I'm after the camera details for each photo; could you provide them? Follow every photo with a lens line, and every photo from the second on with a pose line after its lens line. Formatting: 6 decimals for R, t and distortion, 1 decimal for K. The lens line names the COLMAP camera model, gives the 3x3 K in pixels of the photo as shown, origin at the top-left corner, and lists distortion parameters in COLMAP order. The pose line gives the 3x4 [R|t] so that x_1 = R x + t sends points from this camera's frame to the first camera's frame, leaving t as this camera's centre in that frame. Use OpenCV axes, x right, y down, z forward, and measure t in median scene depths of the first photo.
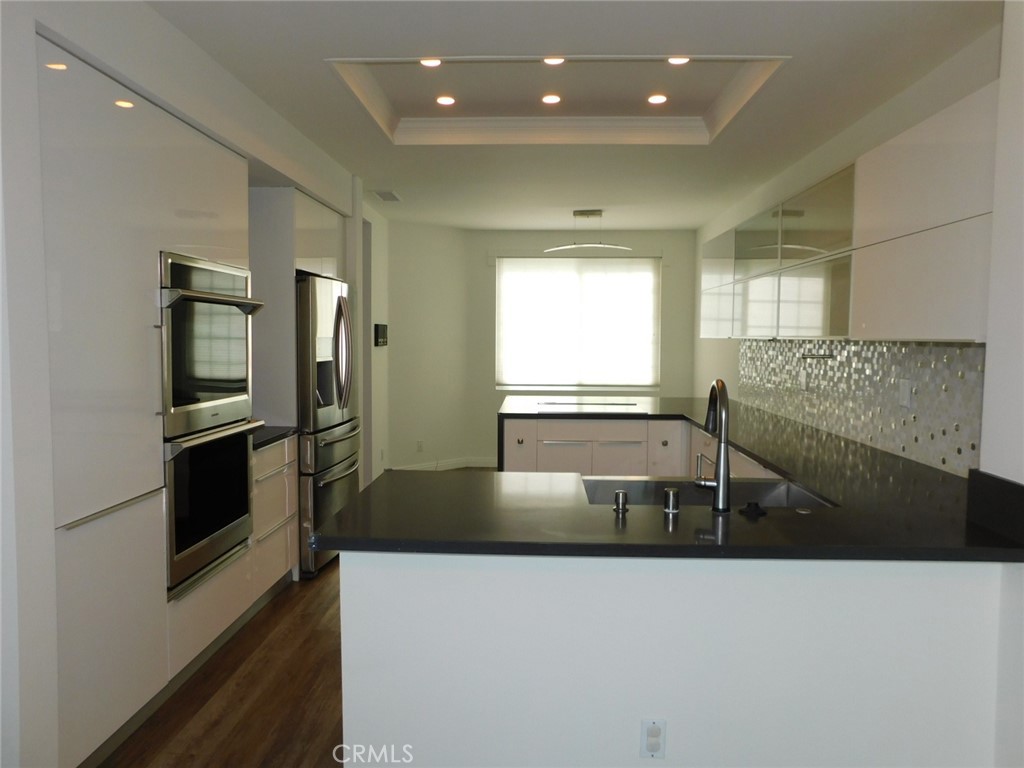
lens RADIAL K [[686.5, 0, 516.7], [0, 686.5, 378.2], [0, 0, 1]] dist [-0.018866, 0.001794]
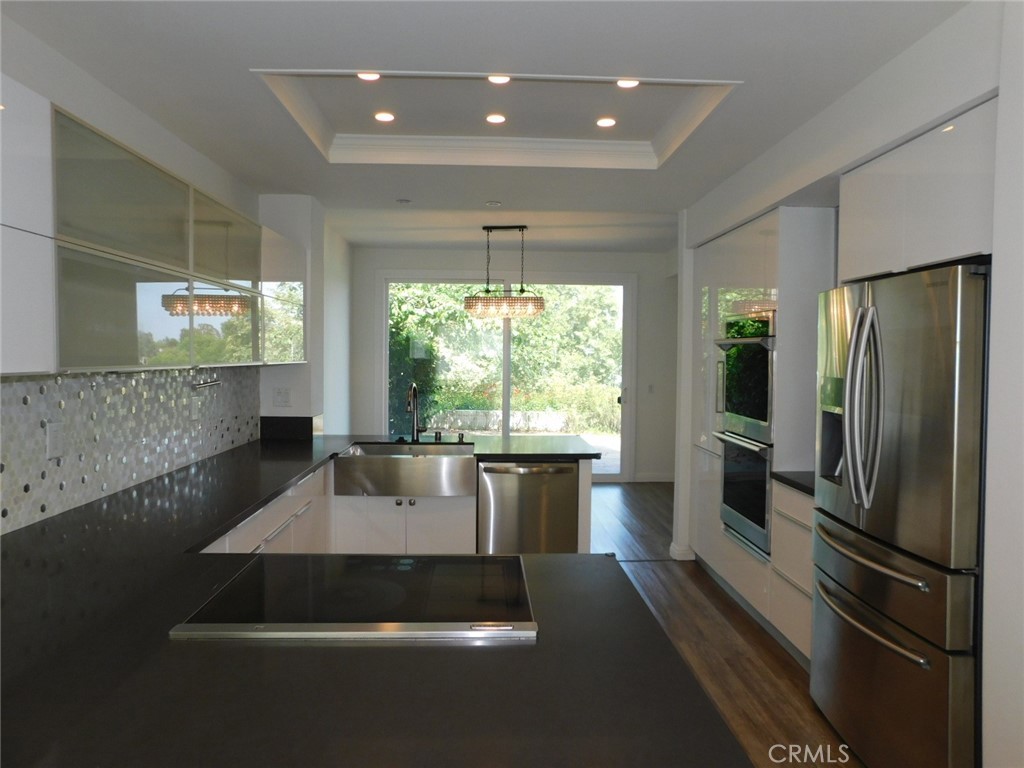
lens RADIAL K [[686.5, 0, 516.7], [0, 686.5, 378.2], [0, 0, 1]] dist [-0.018866, 0.001794]
pose [[-0.996335, -0.016701, -0.083886, 0.103419], [-0.024689, 0.995161, 0.095110, -0.140794], [0.081891, 0.096832, -0.991926, 1.987413]]
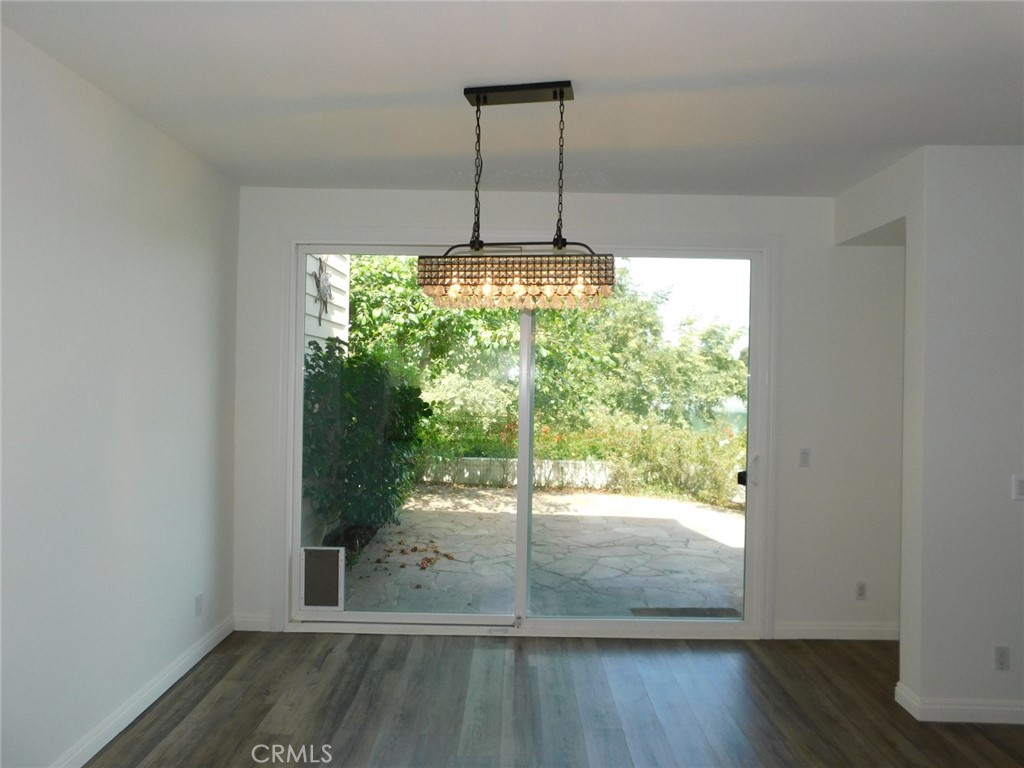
lens RADIAL K [[686.5, 0, 516.7], [0, 686.5, 378.2], [0, 0, 1]] dist [-0.018866, 0.001794]
pose [[-0.998884, -0.025603, -0.039699, 0.051697], [-0.028130, 0.997524, 0.064462, -0.117117], [0.037950, 0.065507, -0.997130, 1.373244]]
